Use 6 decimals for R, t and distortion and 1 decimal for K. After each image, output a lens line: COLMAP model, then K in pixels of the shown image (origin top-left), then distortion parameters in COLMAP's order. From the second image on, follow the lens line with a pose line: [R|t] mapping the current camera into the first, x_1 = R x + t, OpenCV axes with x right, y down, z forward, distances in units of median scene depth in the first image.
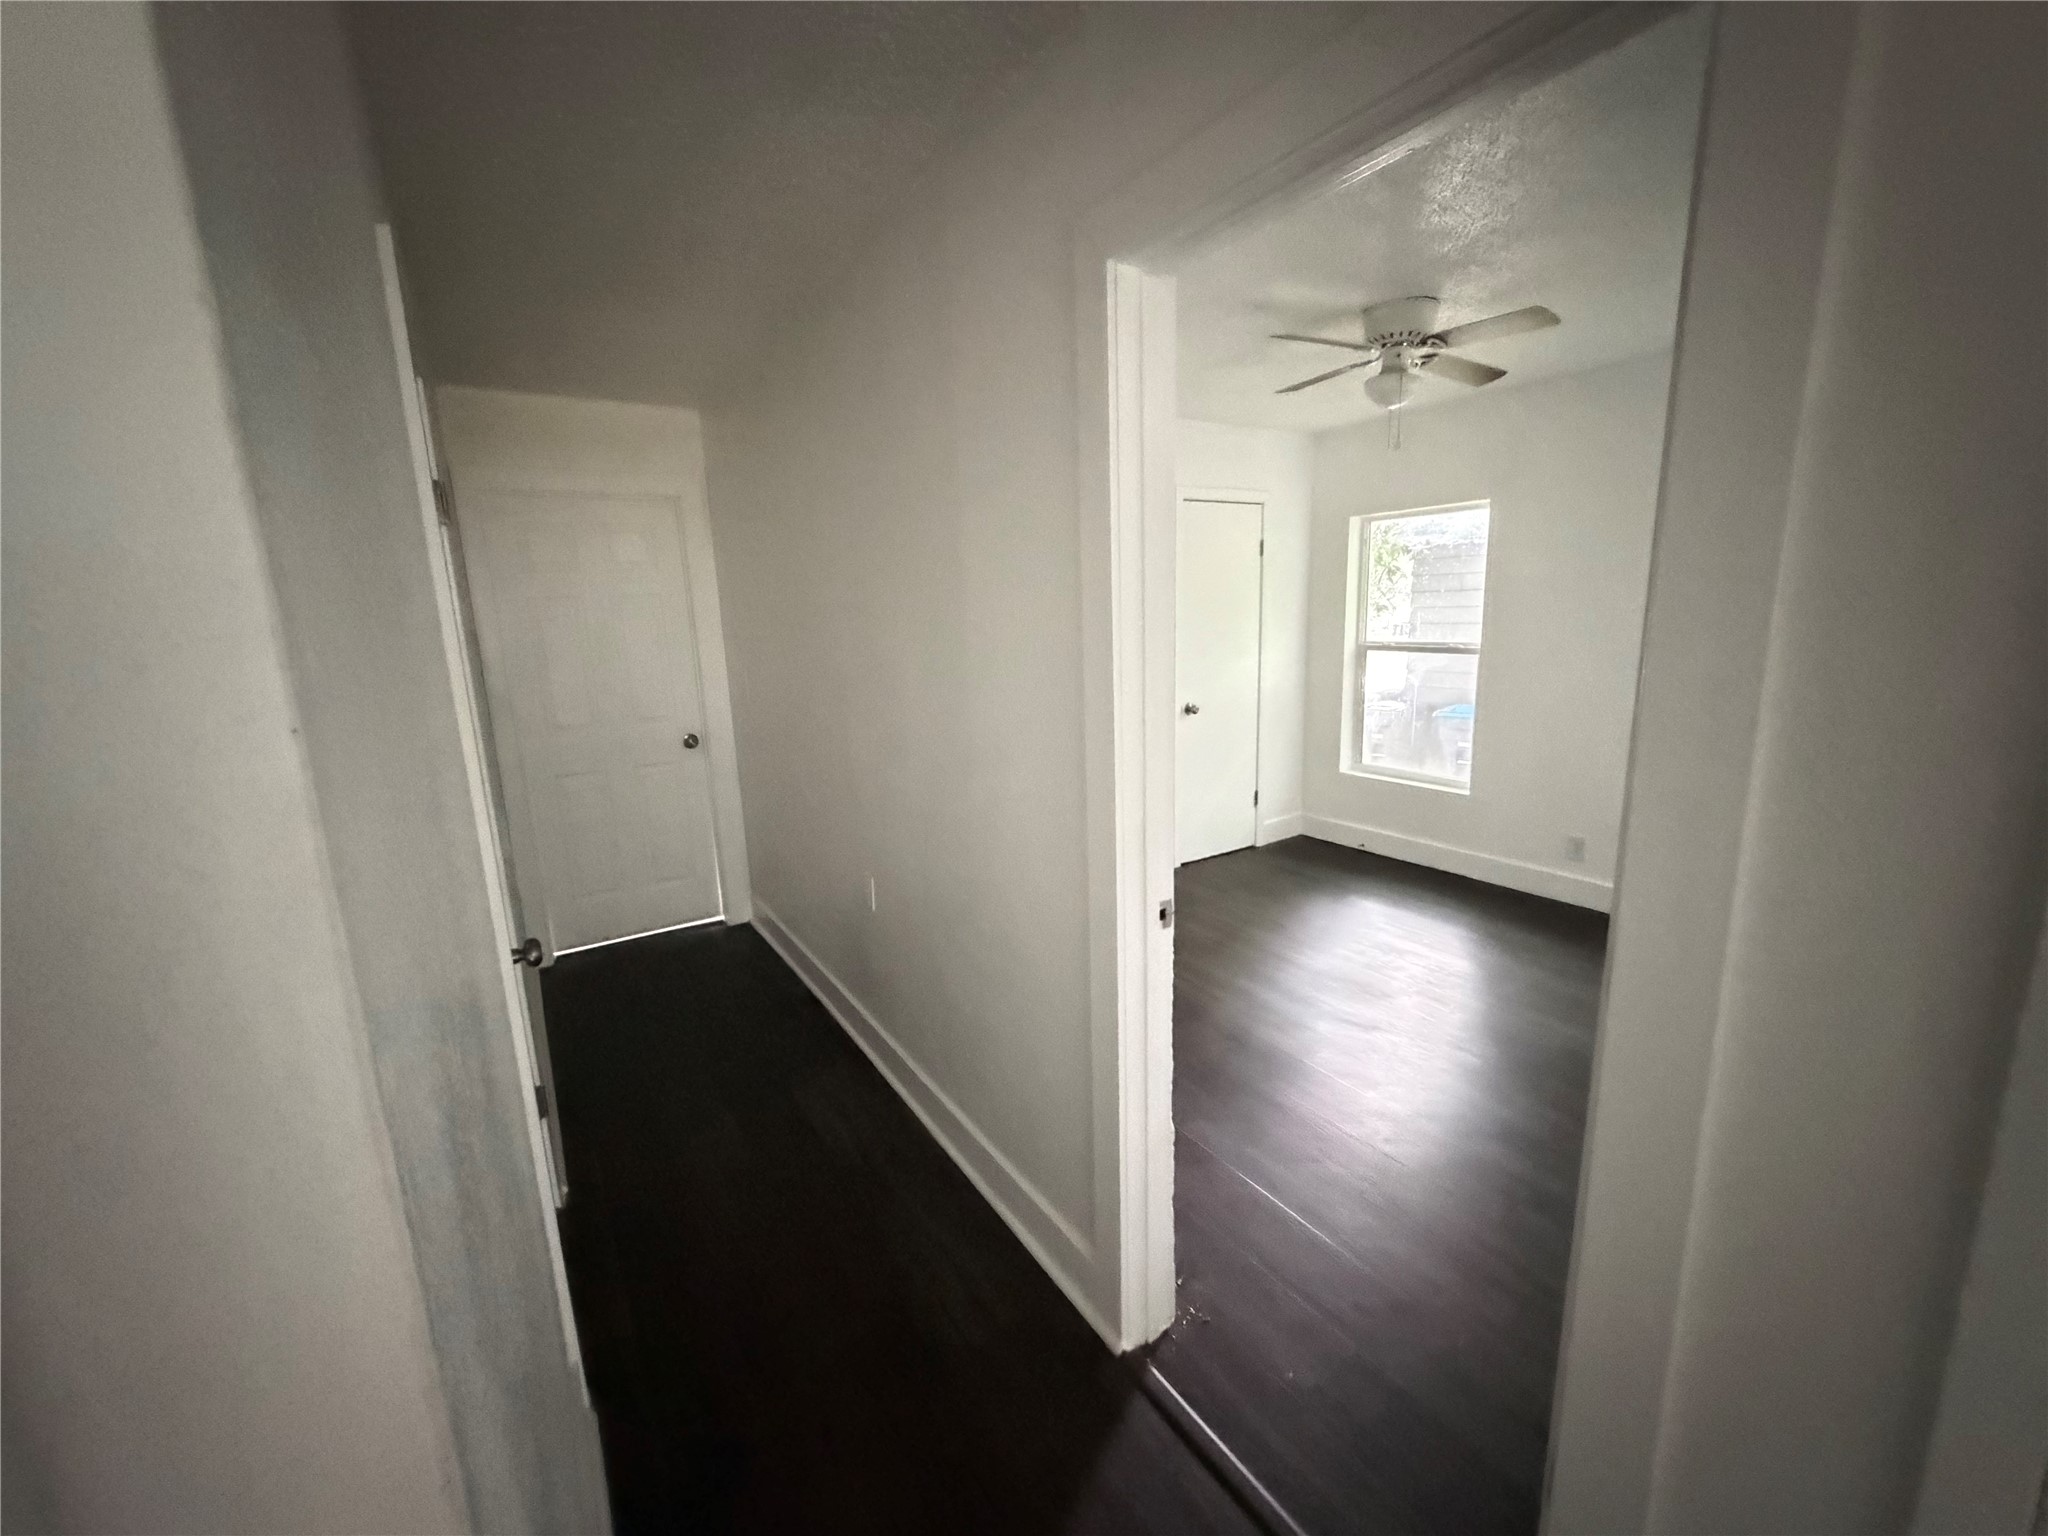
lens RADIAL K [[807.2, 0, 1024.0], [0, 807.2, 768.0], [0, 0, 1]] dist [-0.000511, -0.000052]
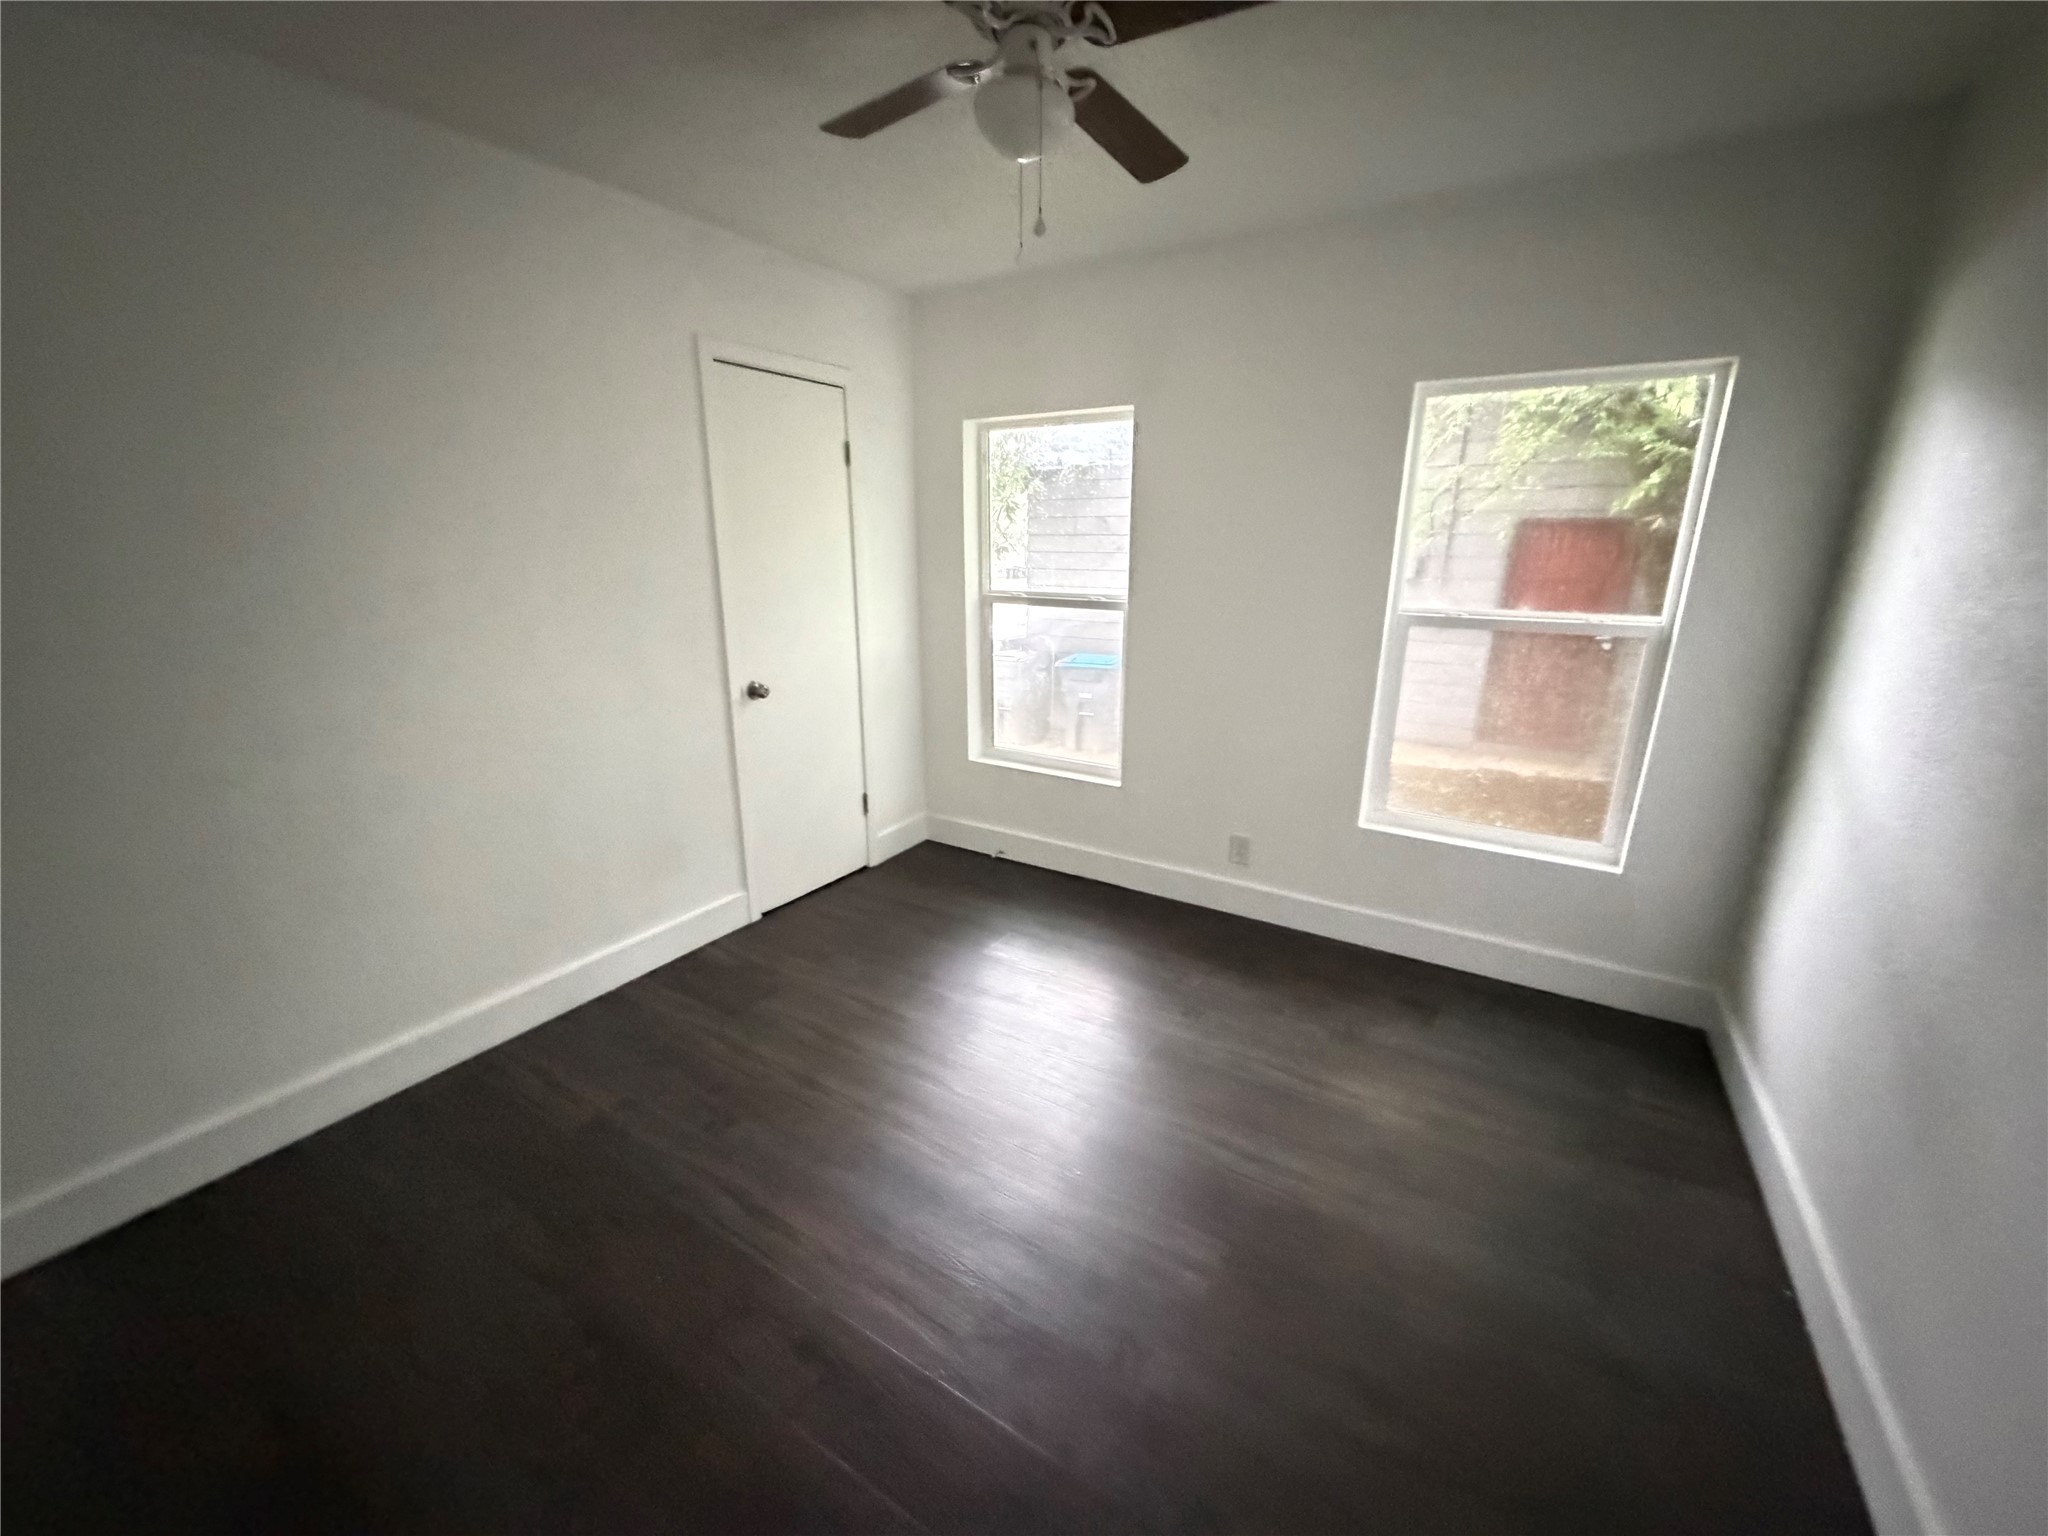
lens RADIAL K [[807.2, 0, 1024.0], [0, 807.2, 768.0], [0, 0, 1]] dist [-0.000511, -0.000052]
pose [[0.902535, -0.080049, 0.423111, 0.113353], [0.049610, 0.995356, 0.082491, -0.050788], [-0.427750, -0.053460, 0.902315, 0.284393]]
